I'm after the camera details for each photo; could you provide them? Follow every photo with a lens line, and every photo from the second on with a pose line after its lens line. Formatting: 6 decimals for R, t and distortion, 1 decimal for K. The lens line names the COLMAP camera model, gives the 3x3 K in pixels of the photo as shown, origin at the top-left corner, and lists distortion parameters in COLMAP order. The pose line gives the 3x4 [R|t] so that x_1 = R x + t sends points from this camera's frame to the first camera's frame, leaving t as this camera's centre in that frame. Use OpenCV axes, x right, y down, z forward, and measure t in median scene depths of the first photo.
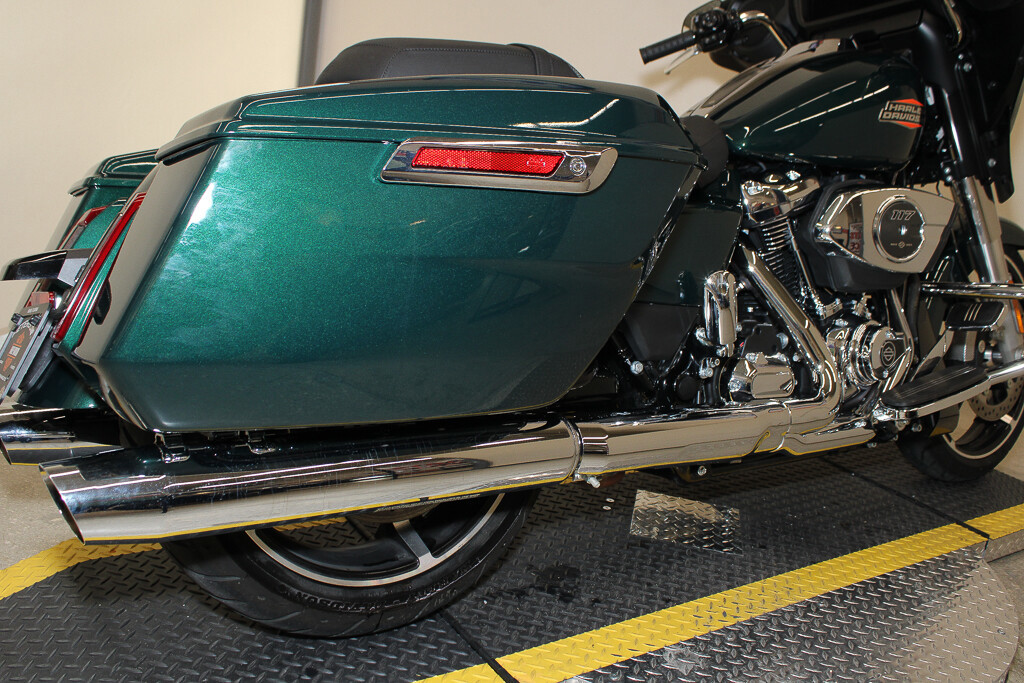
lens RADIAL K [[915.3, 0, 515.0], [0, 915.3, 354.3], [0, 0, 1]] dist [-0.169772, 0.180225]
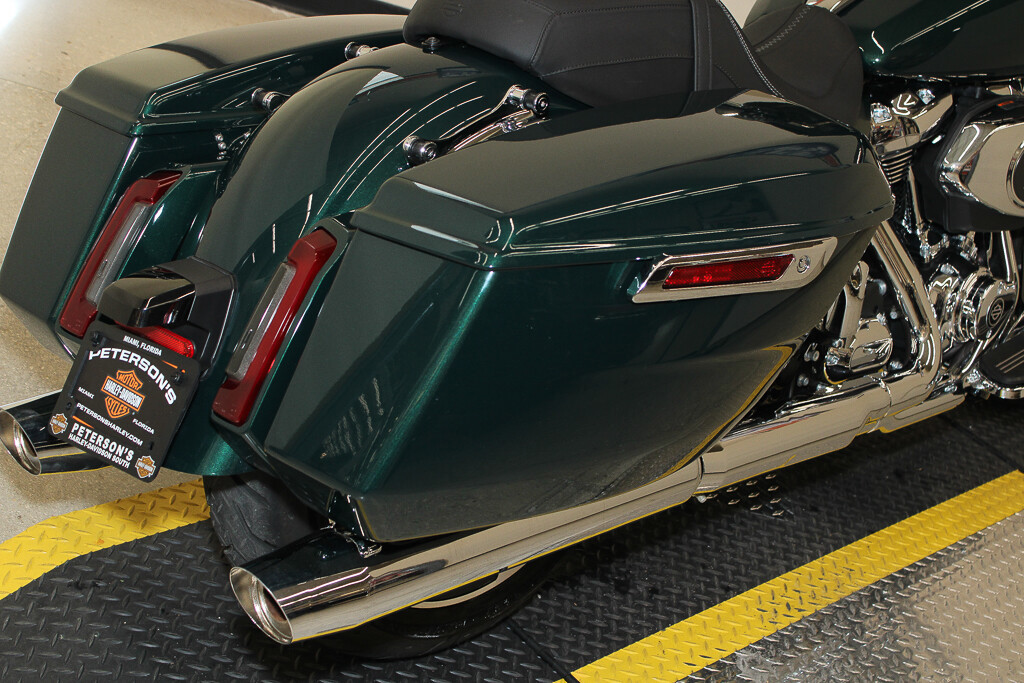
lens RADIAL K [[1507.3, 0, 512.0], [0, 1507.3, 341.5], [0, 0, 1]] dist [-0.032488, -0.080834]
pose [[0.977908, 0.040797, 0.205017, -0.330370], [-0.093662, 0.962325, 0.255260, -0.300197], [-0.186879, -0.268823, 0.944887, -0.277095]]
